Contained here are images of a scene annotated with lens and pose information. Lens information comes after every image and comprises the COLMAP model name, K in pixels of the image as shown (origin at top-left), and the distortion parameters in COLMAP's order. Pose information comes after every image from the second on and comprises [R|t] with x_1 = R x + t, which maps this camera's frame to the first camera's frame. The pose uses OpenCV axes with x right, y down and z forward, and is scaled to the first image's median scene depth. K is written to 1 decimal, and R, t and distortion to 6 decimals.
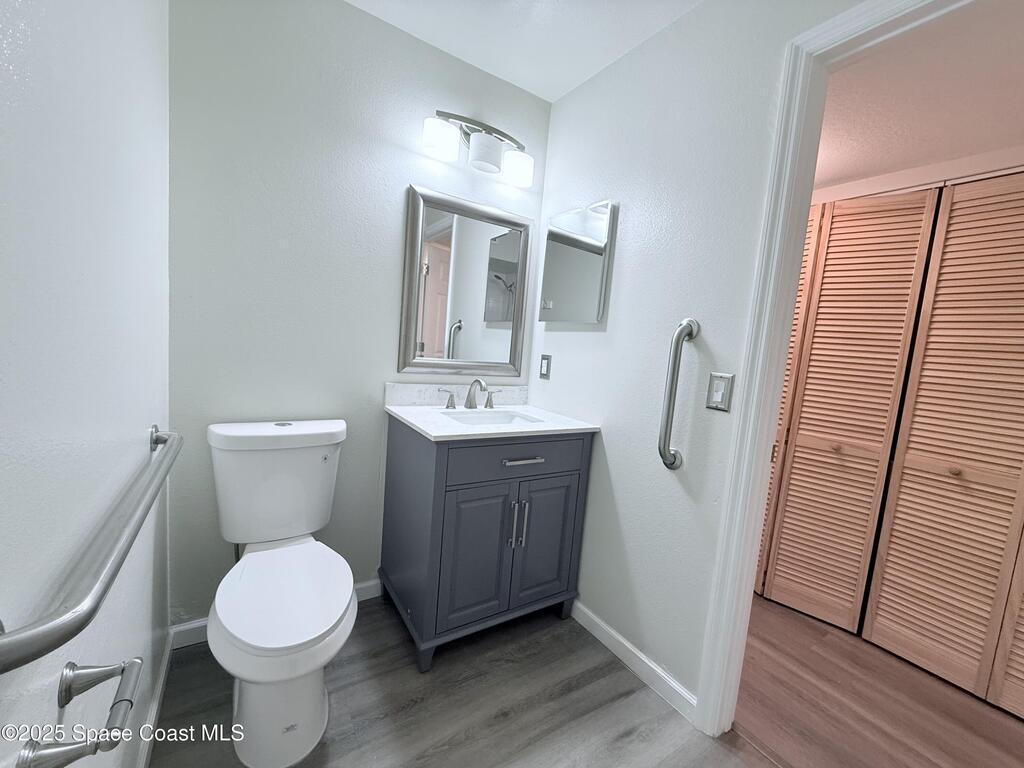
lens RADIAL K [[409.6, 0, 515.8], [0, 409.6, 389.1], [0, 0, 1]] dist [-0.001927, 0.000431]
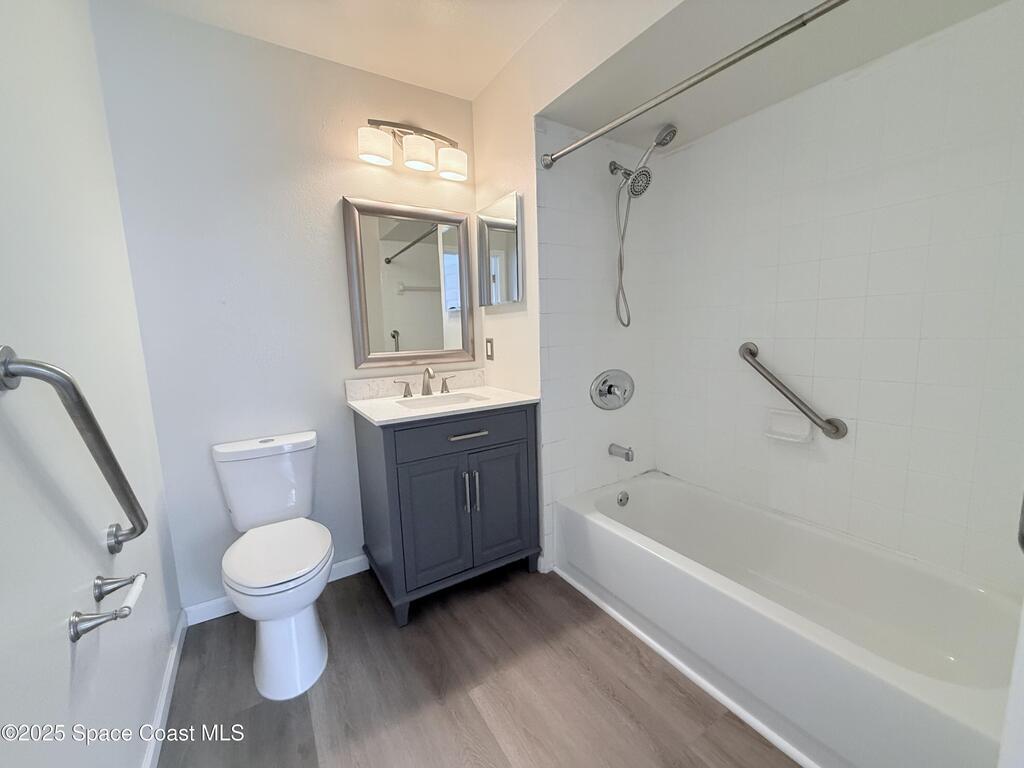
lens RADIAL K [[409.6, 0, 513.6], [0, 409.6, 387.5], [0, 0, 1]] dist [-0.001927, 0.000431]
pose [[0.993659, -0.112140, -0.008119, 0.136931], [0.112356, 0.993065, 0.034623, 0.016602], [0.004180, -0.035316, 0.999367, -0.098041]]
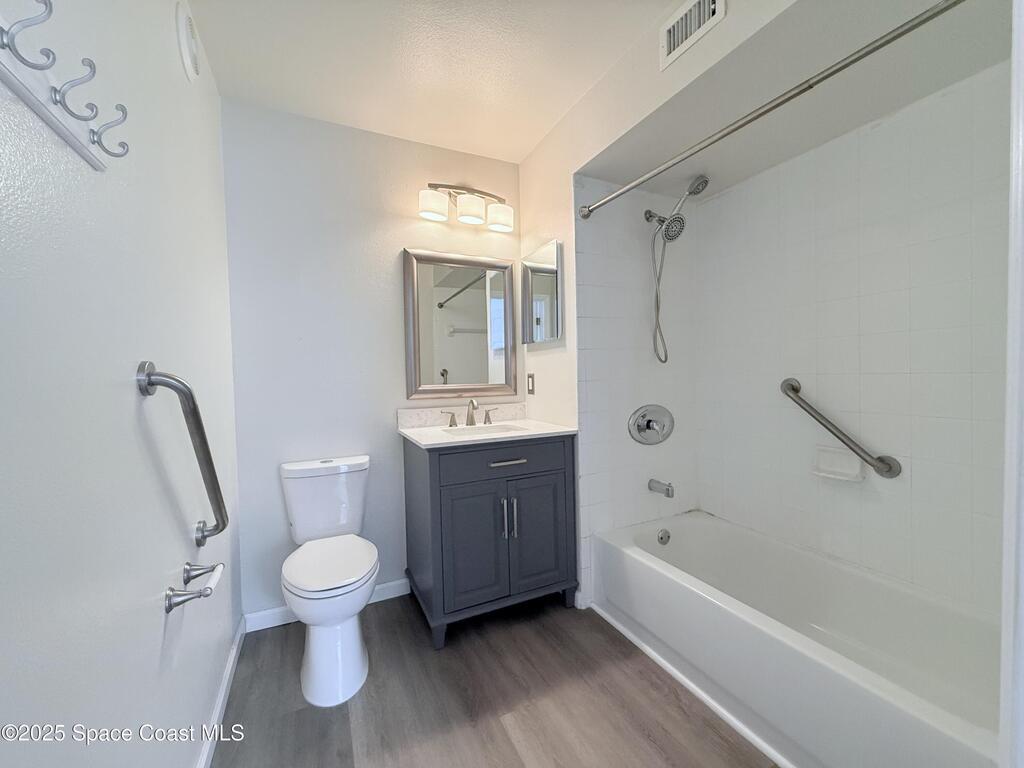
lens RADIAL K [[409.6, 0, 514.4], [0, 409.6, 387.6], [0, 0, 1]] dist [-0.001927, 0.000431]
pose [[0.989229, -0.101290, -0.105670, 0.152527], [0.092979, 0.992382, -0.080830, 0.047899], [0.113052, 0.070134, 0.991111, -0.152729]]
